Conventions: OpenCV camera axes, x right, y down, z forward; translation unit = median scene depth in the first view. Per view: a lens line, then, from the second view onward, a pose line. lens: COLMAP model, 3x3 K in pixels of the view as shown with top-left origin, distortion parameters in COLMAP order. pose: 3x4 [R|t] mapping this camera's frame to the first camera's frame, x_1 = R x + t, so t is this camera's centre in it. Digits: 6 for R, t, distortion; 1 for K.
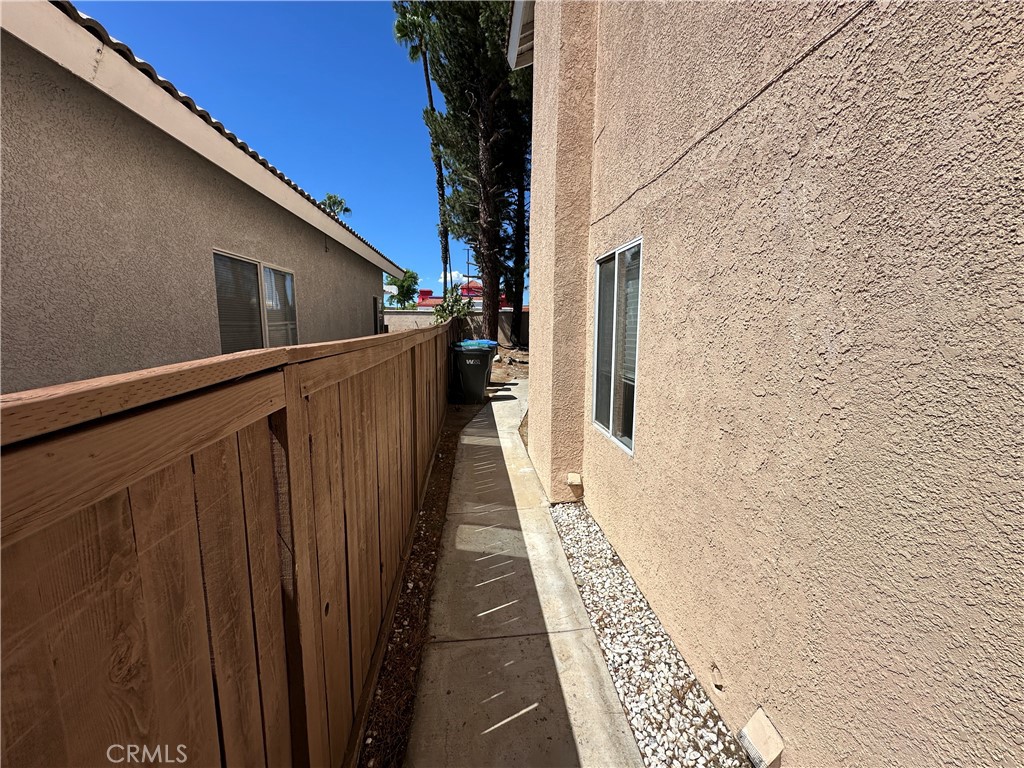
lens RADIAL K [[412.4, 0, 511.9], [0, 412.4, 380.8], [0, 0, 1]] dist [-0.006713, 0.001187]
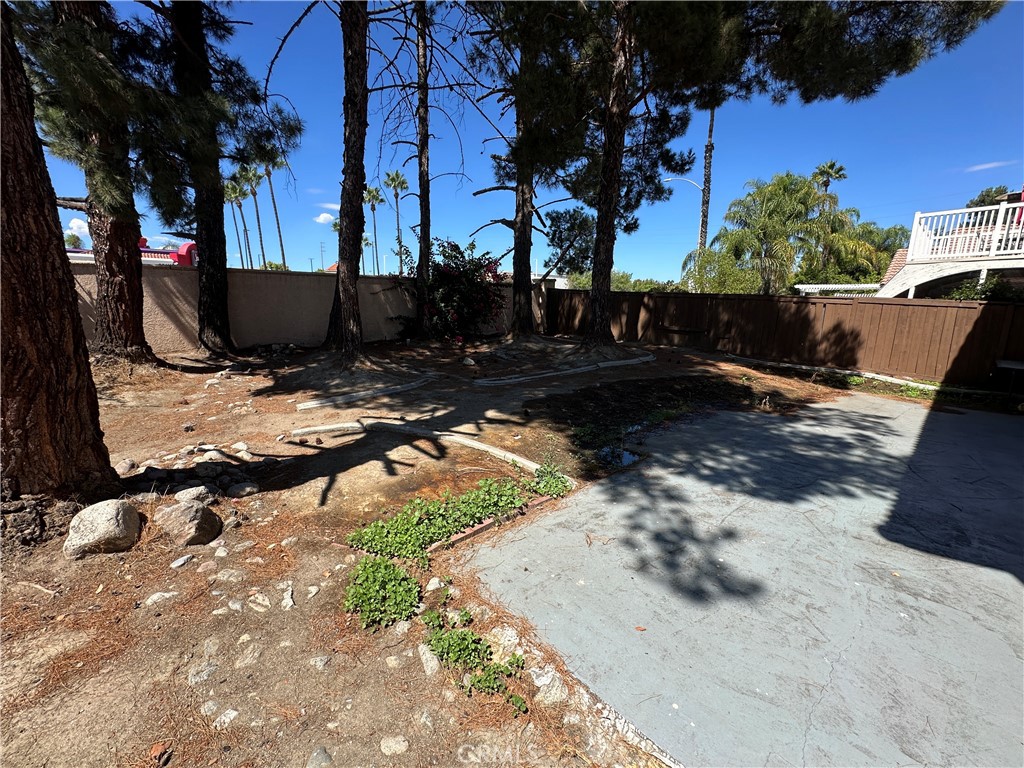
lens RADIAL K [[412.4, 0, 514.3], [0, 412.4, 383.4], [0, 0, 1]] dist [-0.006713, 0.001187]
pose [[0.806486, -0.118215, 0.579315, 0.006387], [0.077827, 0.992508, 0.094185, -0.088873], [-0.586109, -0.030873, 0.809644, 0.619162]]
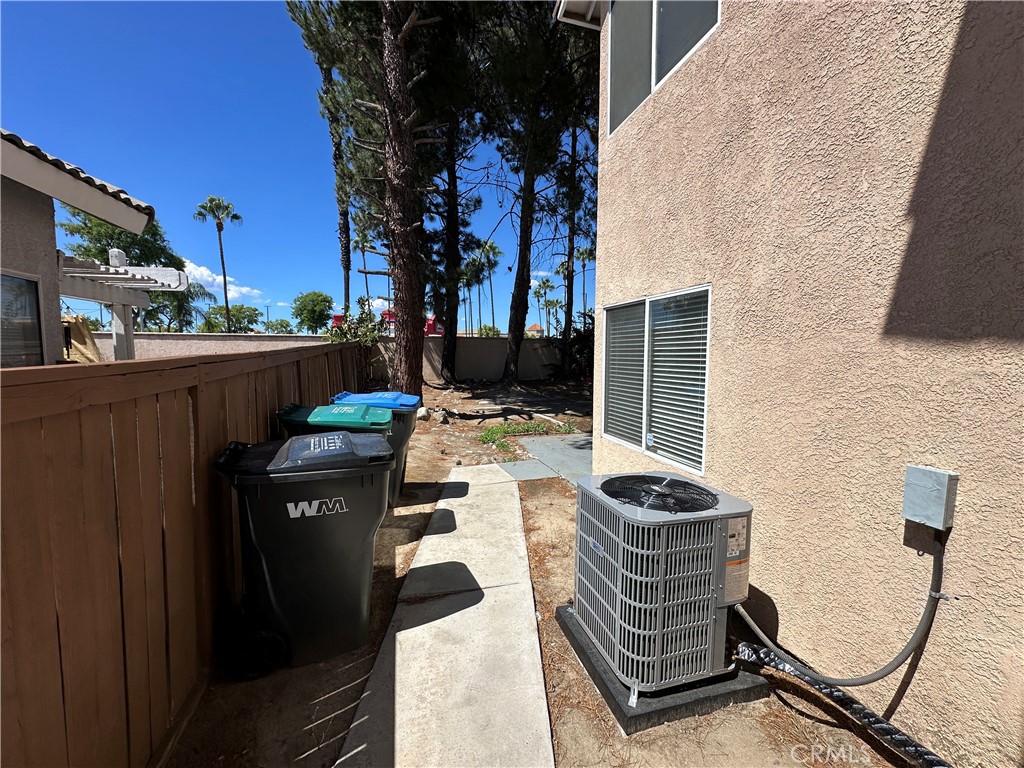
lens RADIAL K [[412.4, 0, 514.2], [0, 412.4, 384.5], [0, 0, 1]] dist [-0.006713, 0.001187]
pose [[0.984081, -0.018094, 0.176800, -0.007792], [0.028555, 0.997977, -0.056803, -0.046246], [-0.175414, 0.060947, 0.982606, 0.320926]]
